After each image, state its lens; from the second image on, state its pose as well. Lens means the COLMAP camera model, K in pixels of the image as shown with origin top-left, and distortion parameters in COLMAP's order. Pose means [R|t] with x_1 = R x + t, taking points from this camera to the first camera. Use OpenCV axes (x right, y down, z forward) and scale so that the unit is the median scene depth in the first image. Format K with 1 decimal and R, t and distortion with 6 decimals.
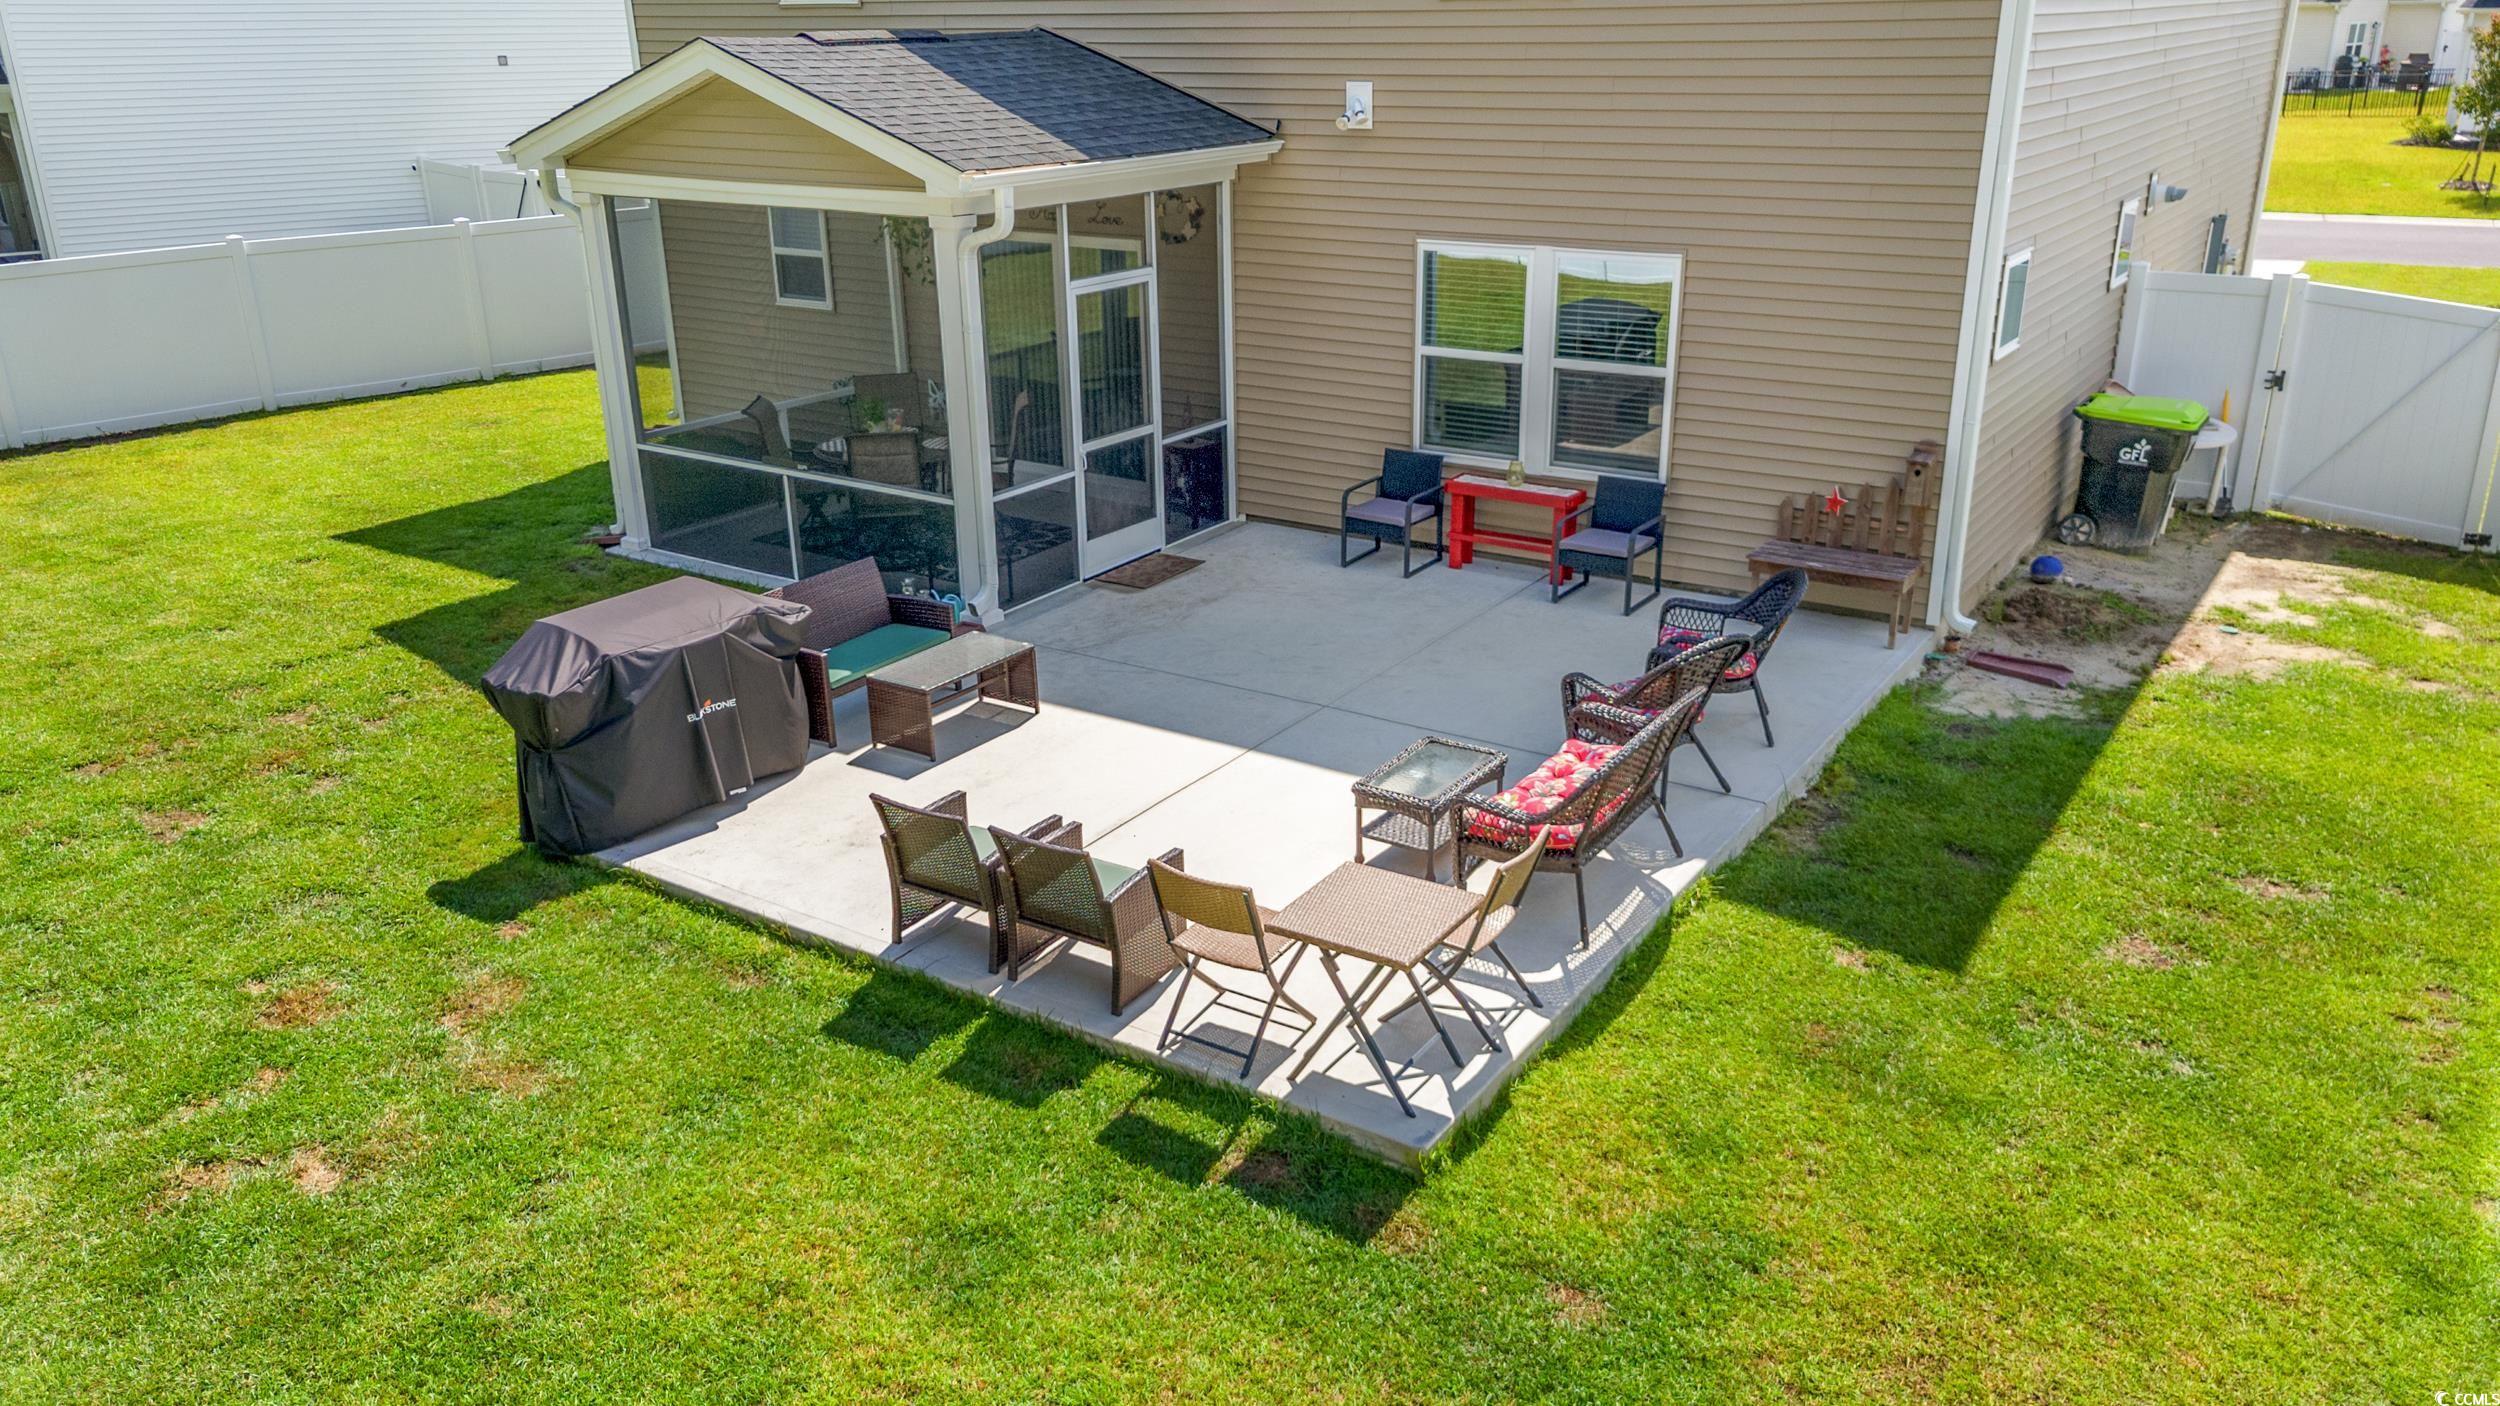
lens RADIAL K [[1834.4, 0, 1250.0], [0, 1834.4, 703.0], [0, 0, 1]] dist [0.064344, -0.047064]
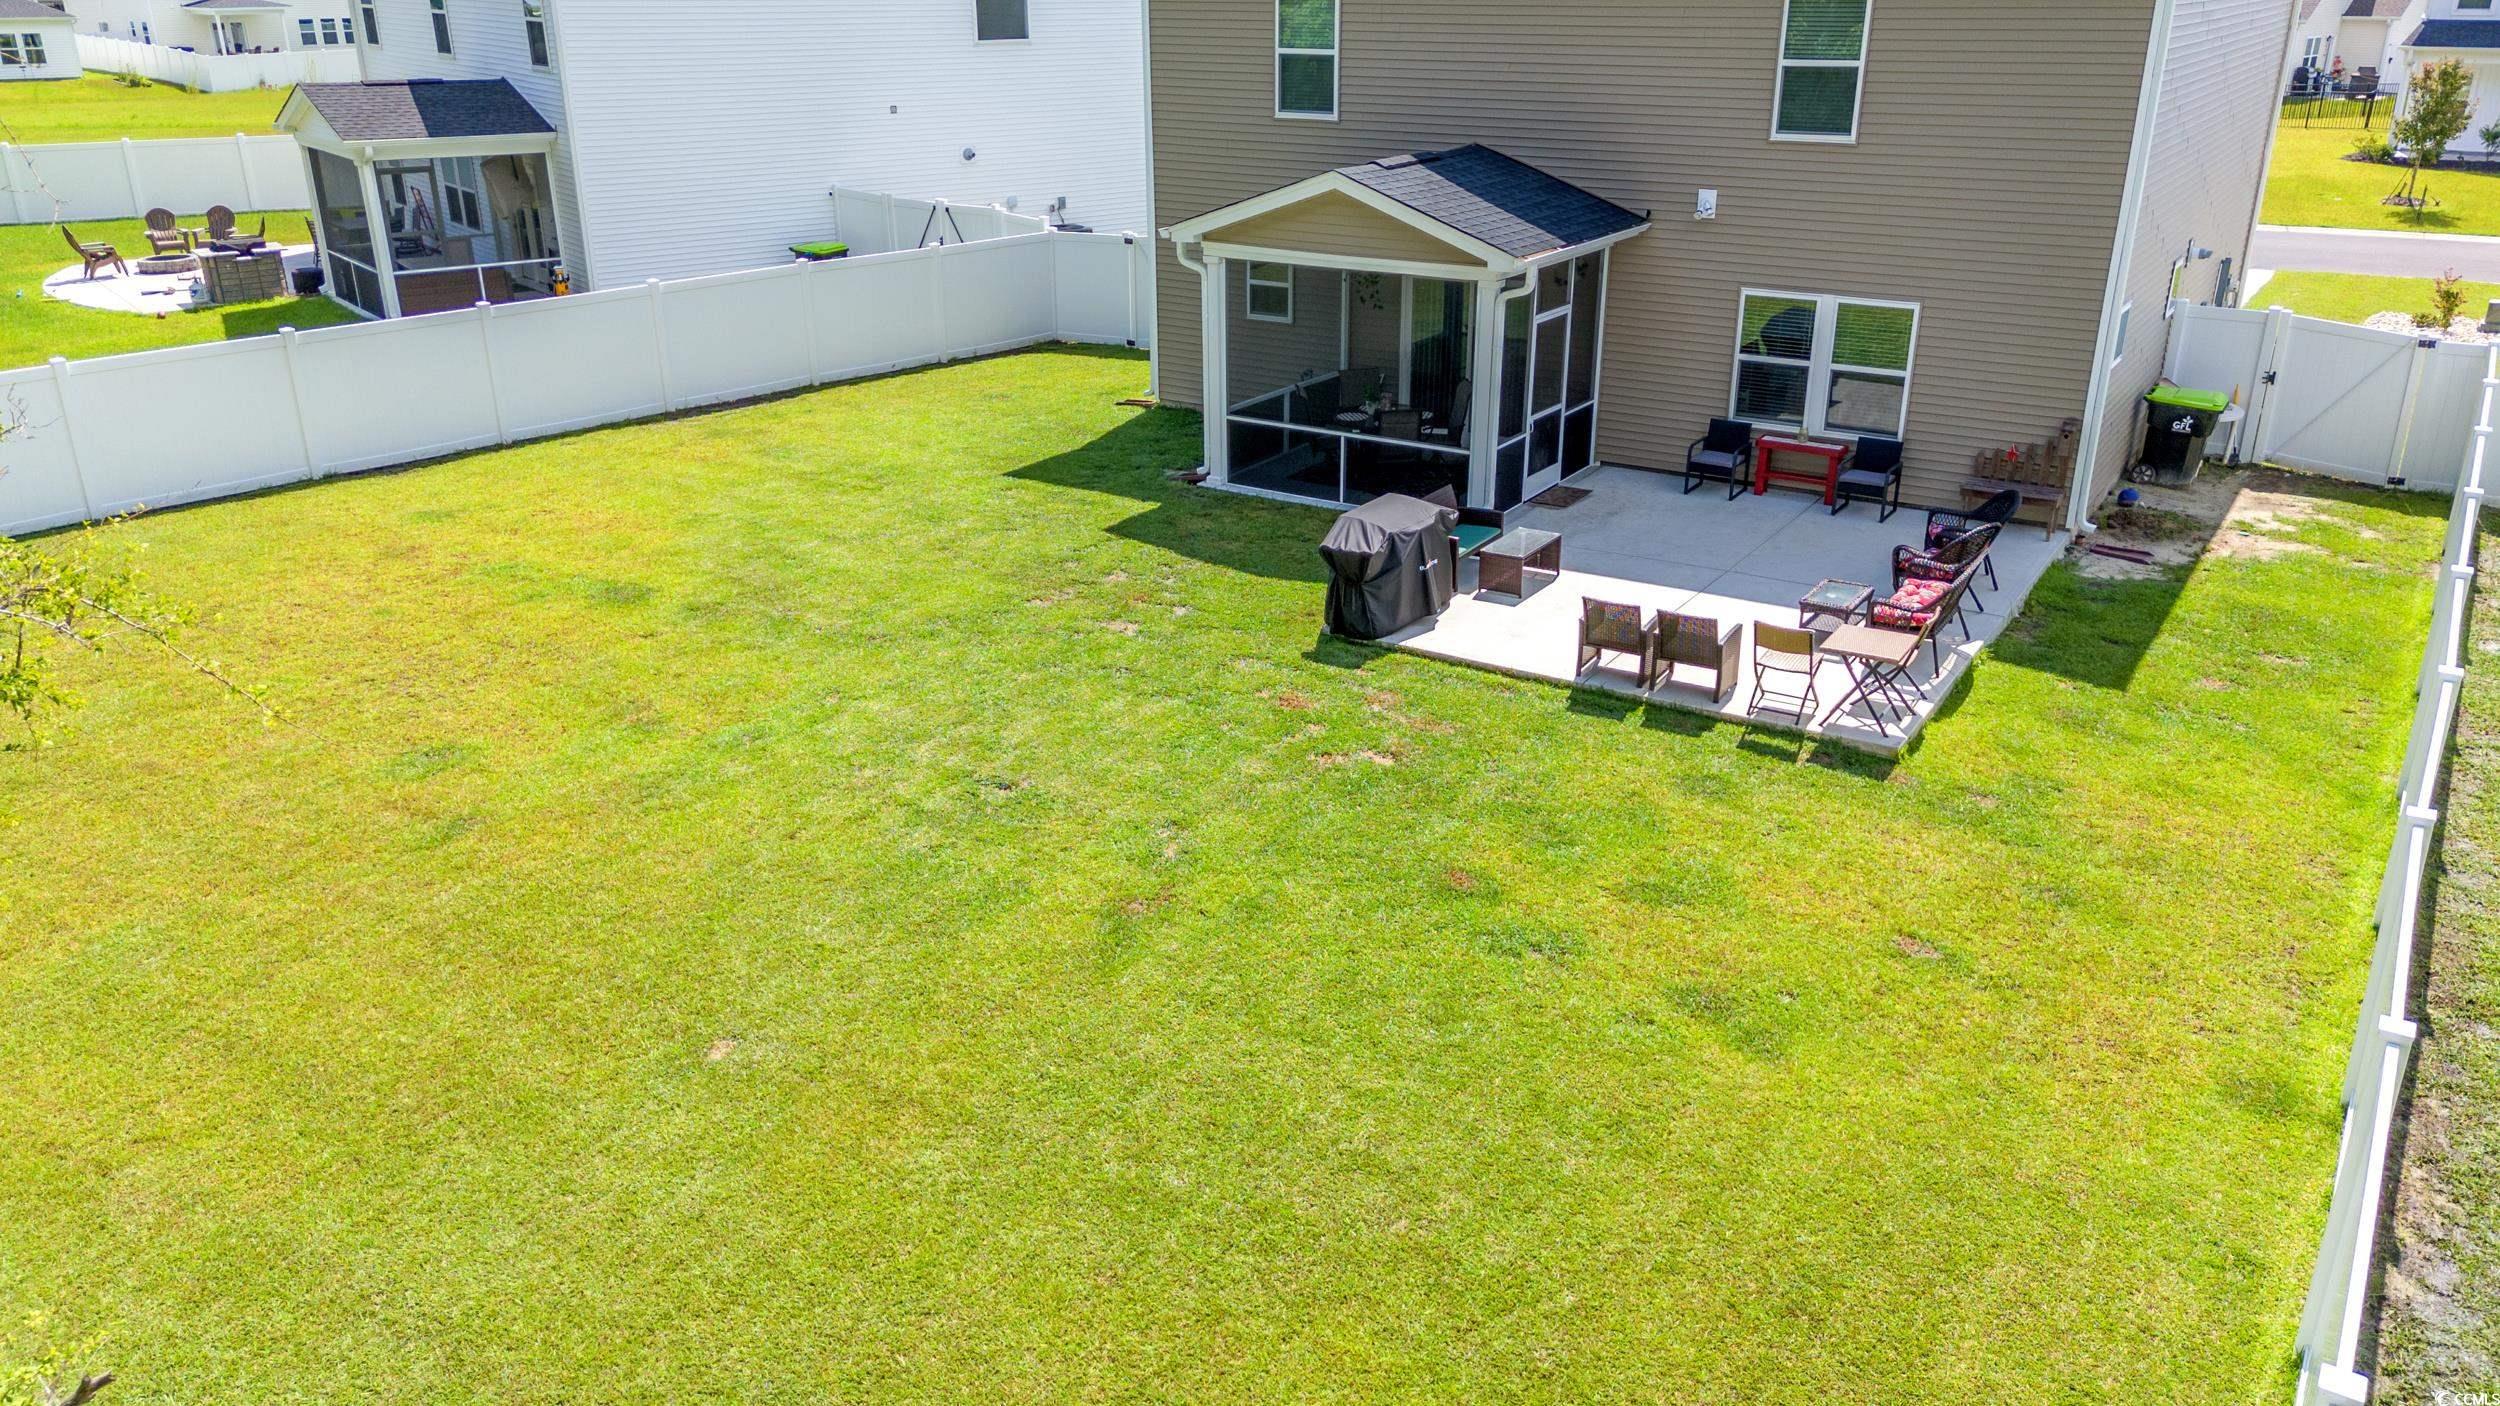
lens RADIAL K [[1834.4, 0, 1250.0], [0, 1834.4, 703.0], [0, 0, 1]] dist [0.064344, -0.047064]
pose [[0.999716, 0.003033, 0.023625, -0.403588], [-0.003517, 0.999784, 0.020463, 0.082863], [-0.023558, -0.020540, 0.999511, -0.647469]]
